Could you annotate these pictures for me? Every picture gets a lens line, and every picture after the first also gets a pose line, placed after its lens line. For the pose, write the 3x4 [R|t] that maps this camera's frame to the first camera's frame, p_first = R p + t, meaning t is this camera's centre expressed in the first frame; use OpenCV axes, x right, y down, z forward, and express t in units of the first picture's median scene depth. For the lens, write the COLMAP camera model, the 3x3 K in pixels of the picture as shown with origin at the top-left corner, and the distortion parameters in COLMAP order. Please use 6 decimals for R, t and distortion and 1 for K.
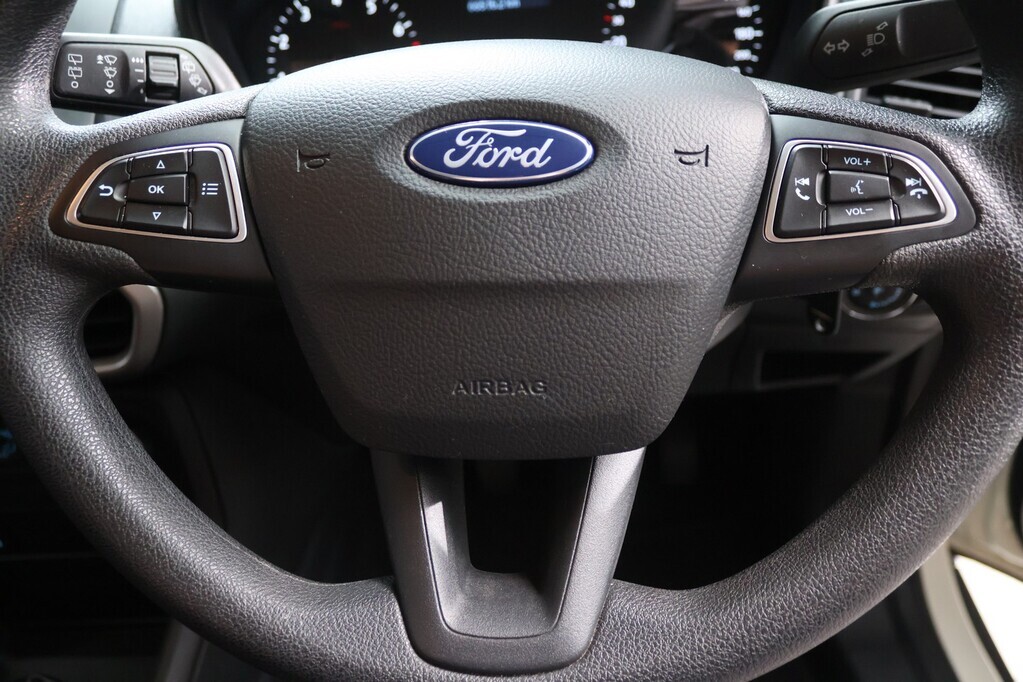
lens RADIAL K [[833.5, 0, 511.5], [0, 833.5, 341.0], [0, 0, 1]] dist [-0.158844, 0.121874]
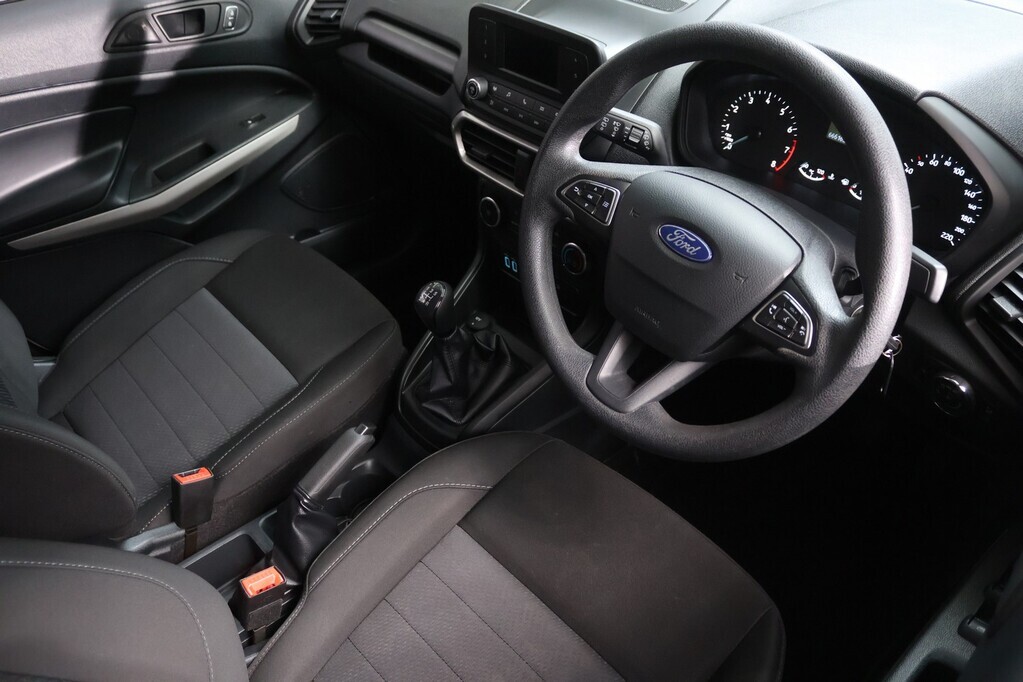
lens RADIAL K [[833.5, 0, 511.5], [0, 833.5, 341.0], [0, 0, 1]] dist [-0.158844, 0.121874]
pose [[0.680943, 0.522550, -0.513087, 1.164643], [-0.414090, 0.852596, 0.318763, -0.579686], [0.604025, -0.004595, 0.796952, -1.538851]]
